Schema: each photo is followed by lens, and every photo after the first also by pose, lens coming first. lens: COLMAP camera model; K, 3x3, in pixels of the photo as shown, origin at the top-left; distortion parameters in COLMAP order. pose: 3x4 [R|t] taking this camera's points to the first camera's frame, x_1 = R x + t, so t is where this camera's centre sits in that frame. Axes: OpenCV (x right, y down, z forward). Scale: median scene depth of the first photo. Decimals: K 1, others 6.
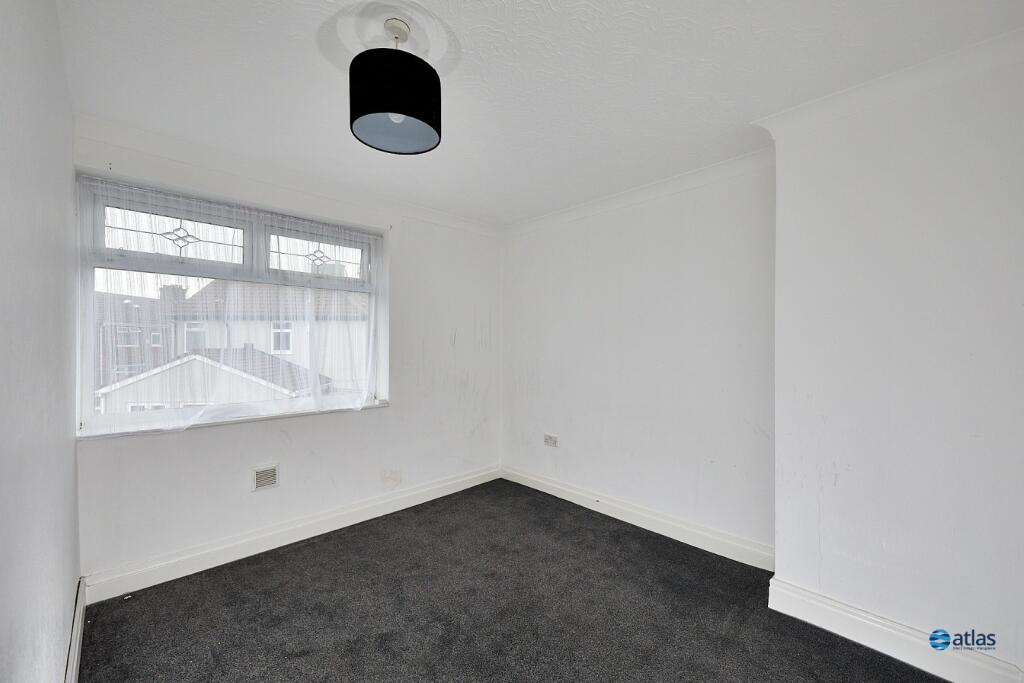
lens RADIAL K [[396.4, 0, 511.4], [0, 396.4, 341.0], [0, 0, 1]] dist [0.001916, -0.000015]
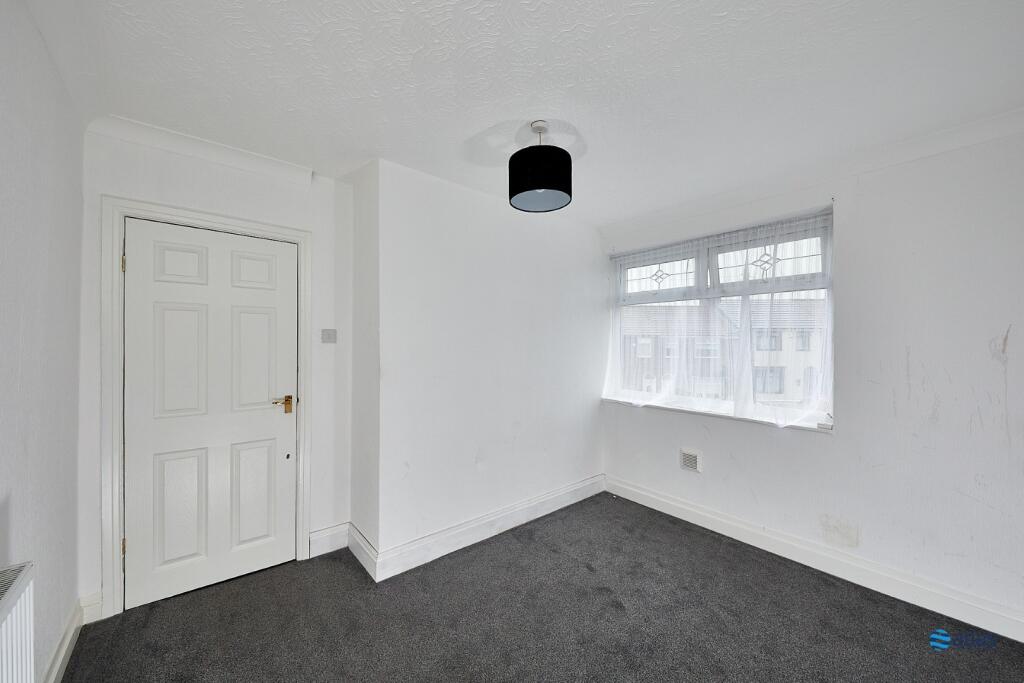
lens RADIAL K [[369.7, 0, 514.1], [0, 369.7, 347.7], [0, 0, 1]] dist [0.001892, 0.000124]
pose [[-0.049642, 0.001292, -0.998766, 0.525675], [-0.003078, 0.999994, 0.001446, -0.000772], [0.998762, 0.003146, -0.049638, 0.517091]]
